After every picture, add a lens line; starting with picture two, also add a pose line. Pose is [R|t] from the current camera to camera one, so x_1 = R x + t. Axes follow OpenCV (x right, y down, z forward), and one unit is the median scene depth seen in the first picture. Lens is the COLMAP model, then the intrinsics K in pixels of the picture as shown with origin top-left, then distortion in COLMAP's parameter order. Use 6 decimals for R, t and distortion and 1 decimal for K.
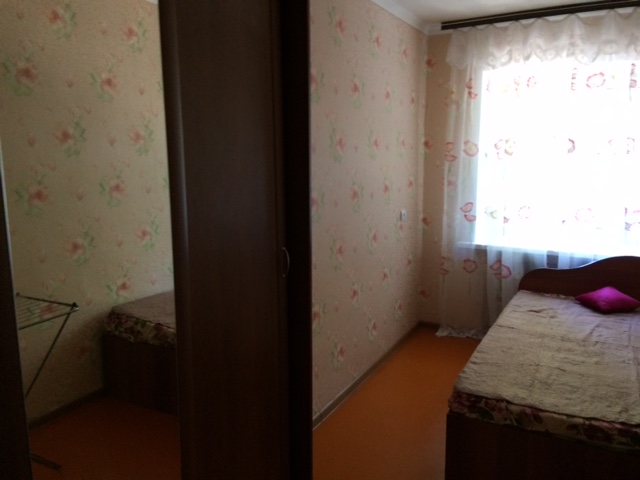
lens RADIAL K [[544.1, 0, 321.2], [0, 544.1, 237.1], [0, 0, 1]] dist [0.138516, -0.196547]
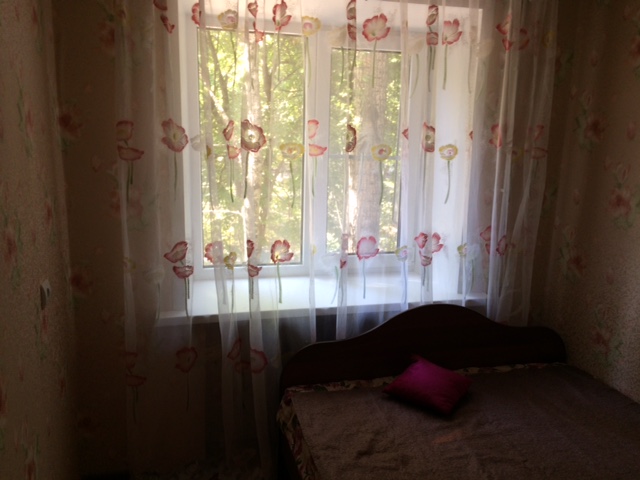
lens RADIAL K [[544.1, 0, 321.2], [0, 544.1, 237.1], [0, 0, 1]] dist [0.138516, -0.196547]
pose [[0.716790, -0.117729, 0.687278, 0.013502], [0.083102, 0.993042, 0.083435, -0.098768], [-0.692319, -0.002691, 0.721587, 0.537980]]
